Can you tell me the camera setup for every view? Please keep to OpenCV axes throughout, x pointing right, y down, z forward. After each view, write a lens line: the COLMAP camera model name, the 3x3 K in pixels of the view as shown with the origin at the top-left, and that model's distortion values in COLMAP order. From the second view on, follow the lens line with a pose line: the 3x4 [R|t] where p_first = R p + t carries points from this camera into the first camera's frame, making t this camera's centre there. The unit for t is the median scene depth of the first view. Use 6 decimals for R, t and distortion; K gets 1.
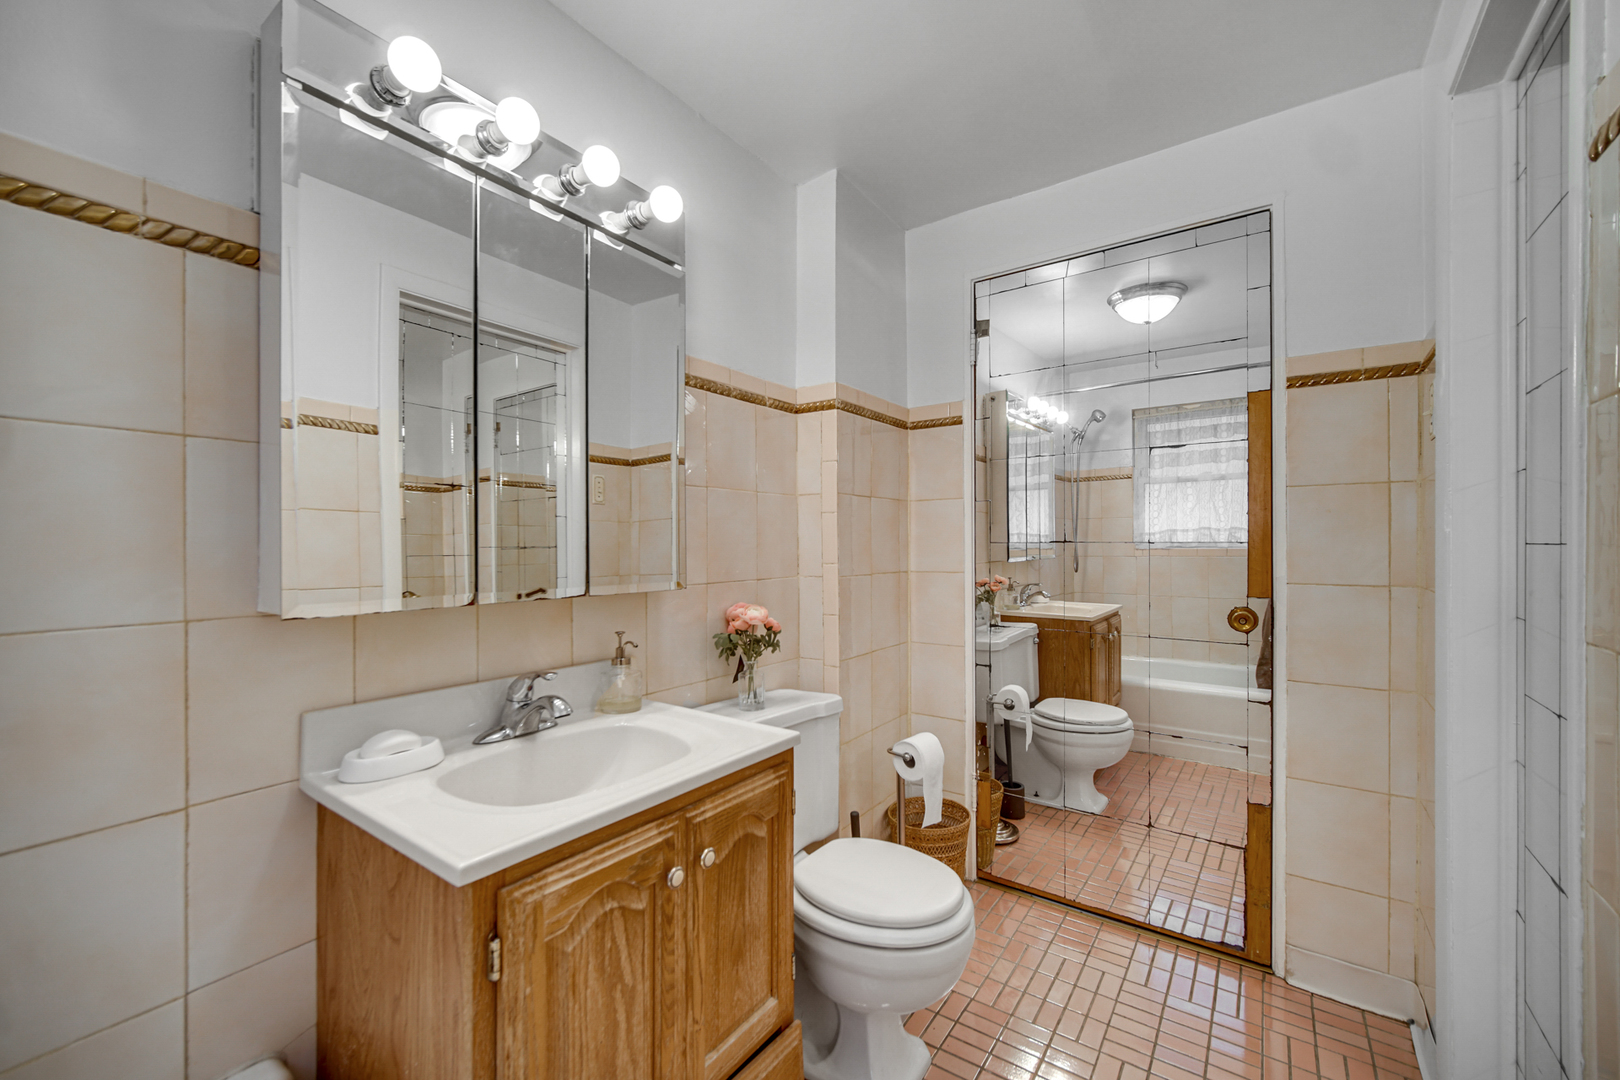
lens RADIAL K [[643.0, 0, 803.3], [0, 643.0, 543.3], [0, 0, 1]] dist [-0.000389, -0.000040]
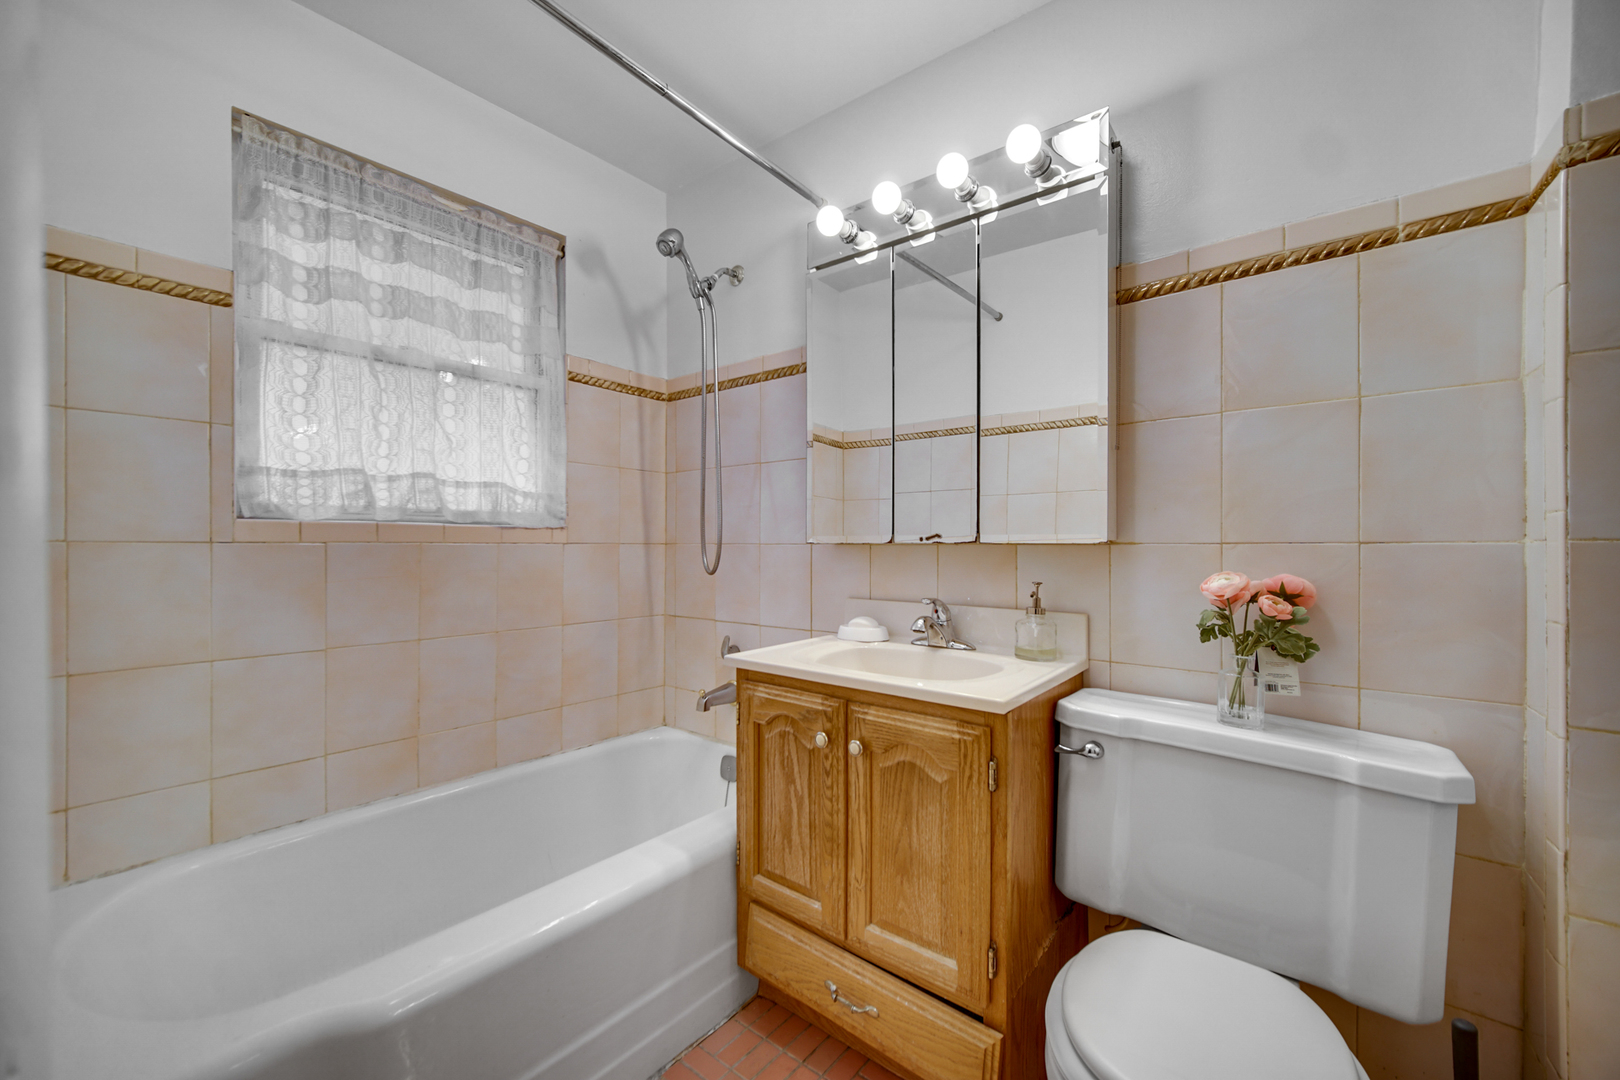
lens RADIAL K [[643.0, 0, 803.3], [0, 643.0, 543.3], [0, 0, 1]] dist [-0.000389, -0.000040]
pose [[-0.057013, 0.000855, -0.998373, 0.967160], [0.003589, 0.999993, 0.000651, 0.095208], [0.998367, -0.003546, -0.057015, 0.887292]]
